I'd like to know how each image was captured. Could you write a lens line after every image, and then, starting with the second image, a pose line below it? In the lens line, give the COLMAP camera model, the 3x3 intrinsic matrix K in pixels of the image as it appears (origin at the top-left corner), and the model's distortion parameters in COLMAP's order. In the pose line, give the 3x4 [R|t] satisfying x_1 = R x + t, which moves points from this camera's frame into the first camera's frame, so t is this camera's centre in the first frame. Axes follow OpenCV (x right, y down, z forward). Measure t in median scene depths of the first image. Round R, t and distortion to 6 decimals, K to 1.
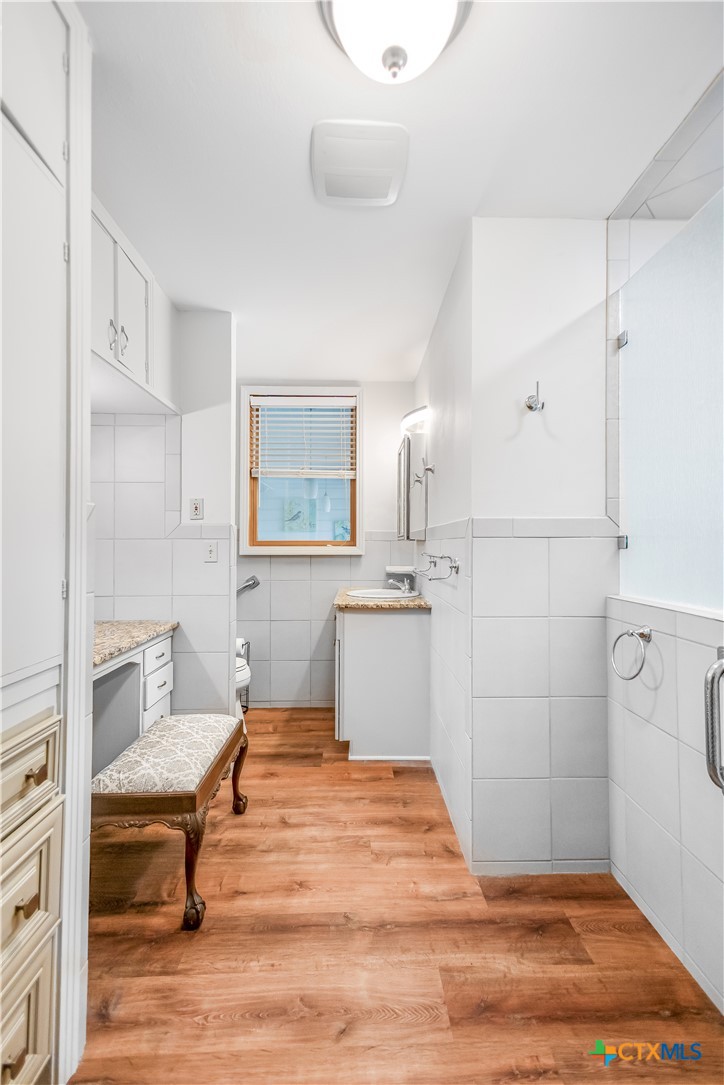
lens RADIAL K [[505.2, 0, 387.7], [0, 505.2, 537.0], [0, 0, 1]] dist [0.020379, 0.000050]
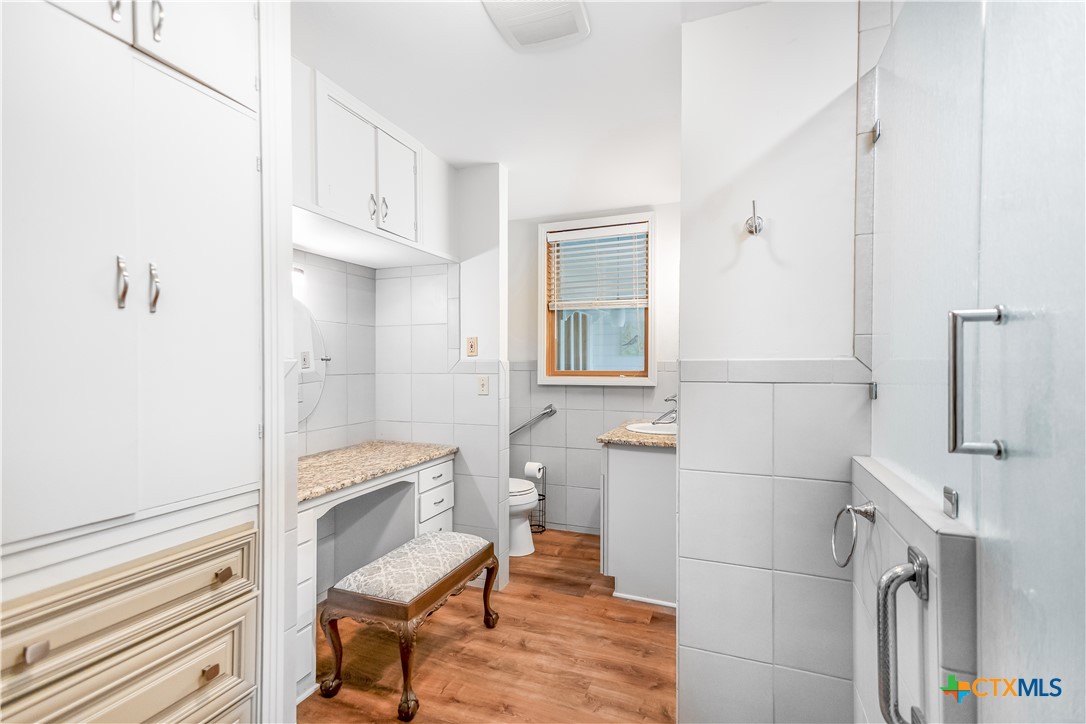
lens RADIAL K [[505.7, 0, 553.1], [0, 505.7, 366.4], [0, 0, 1]] dist [0.020379, 0.000050]
pose [[0.917398, 0.001288, -0.397969, 0.283996], [0.006959, 0.999790, 0.019277, -0.040627], [0.397910, -0.020454, 0.917196, 0.066498]]
